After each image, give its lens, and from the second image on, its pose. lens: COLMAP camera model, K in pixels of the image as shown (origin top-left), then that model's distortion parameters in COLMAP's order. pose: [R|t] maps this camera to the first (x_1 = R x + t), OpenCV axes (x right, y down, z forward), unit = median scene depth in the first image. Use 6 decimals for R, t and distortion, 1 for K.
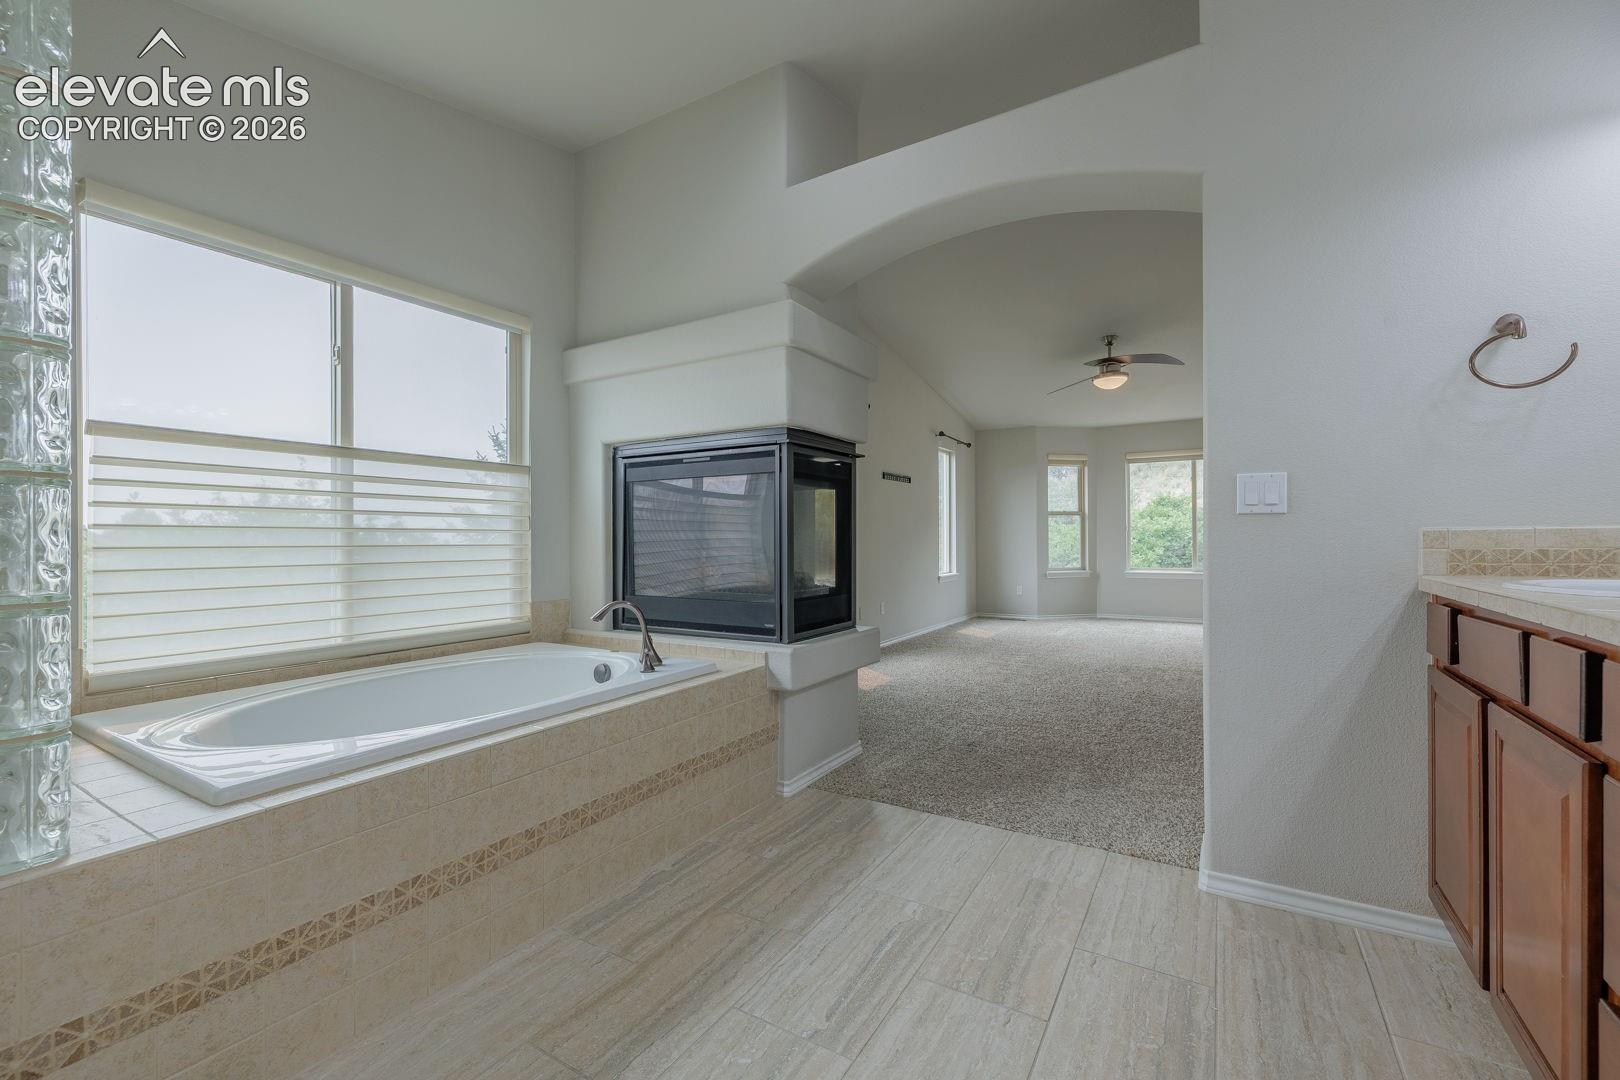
lens RADIAL K [[677.4, 0, 805.8], [0, 677.4, 539.9], [0, 0, 1]] dist [0.000984, 0.000111]
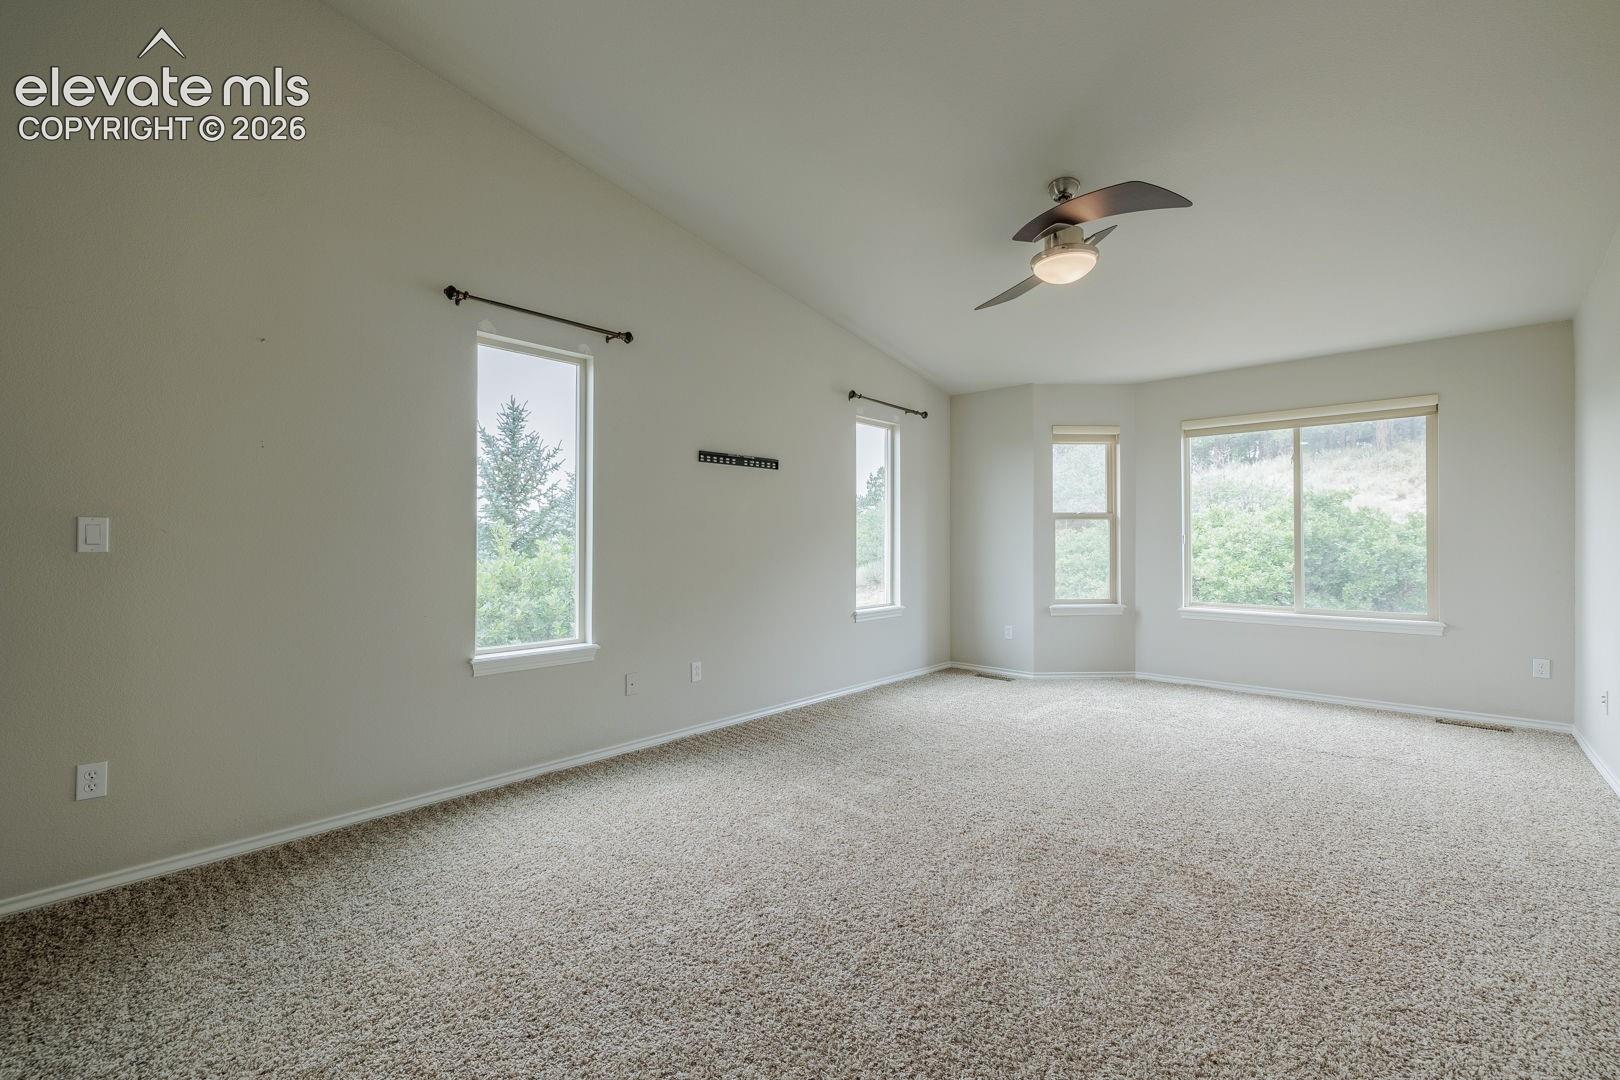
lens RADIAL K [[667.7, 0, 816.2], [0, 667.7, 535.0], [0, 0, 1]] dist [0.000161, 0.000202]
pose [[0.981006, 0.003020, -0.193956, 0.258425], [-0.005160, 0.999931, -0.010528, -0.013301], [0.193911, 0.011329, 0.980954, 0.326596]]
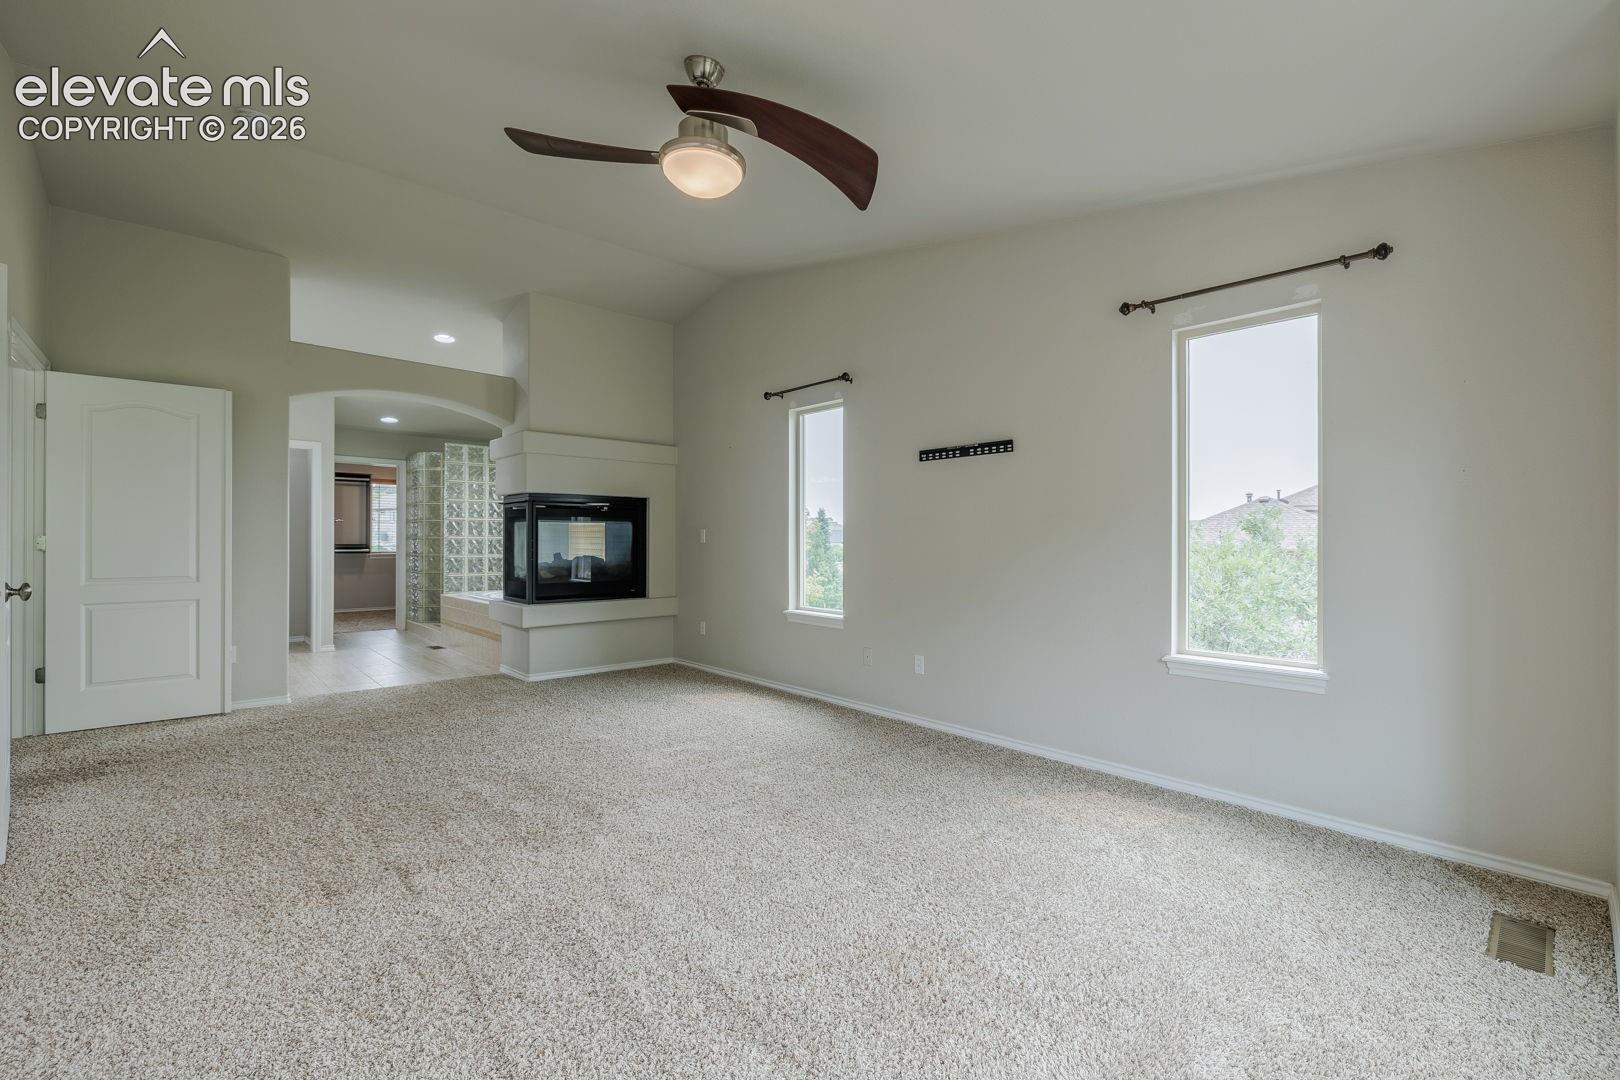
lens RADIAL K [[667.7, 0, 815.9], [0, 667.7, 536.3], [0, 0, 1]] dist [0.000161, 0.000202]
pose [[-0.258134, 0.004962, -0.966096, 0.572016], [0.001765, 0.999988, 0.004665, -0.017710], [0.966108, -0.000501, -0.258139, 0.819431]]
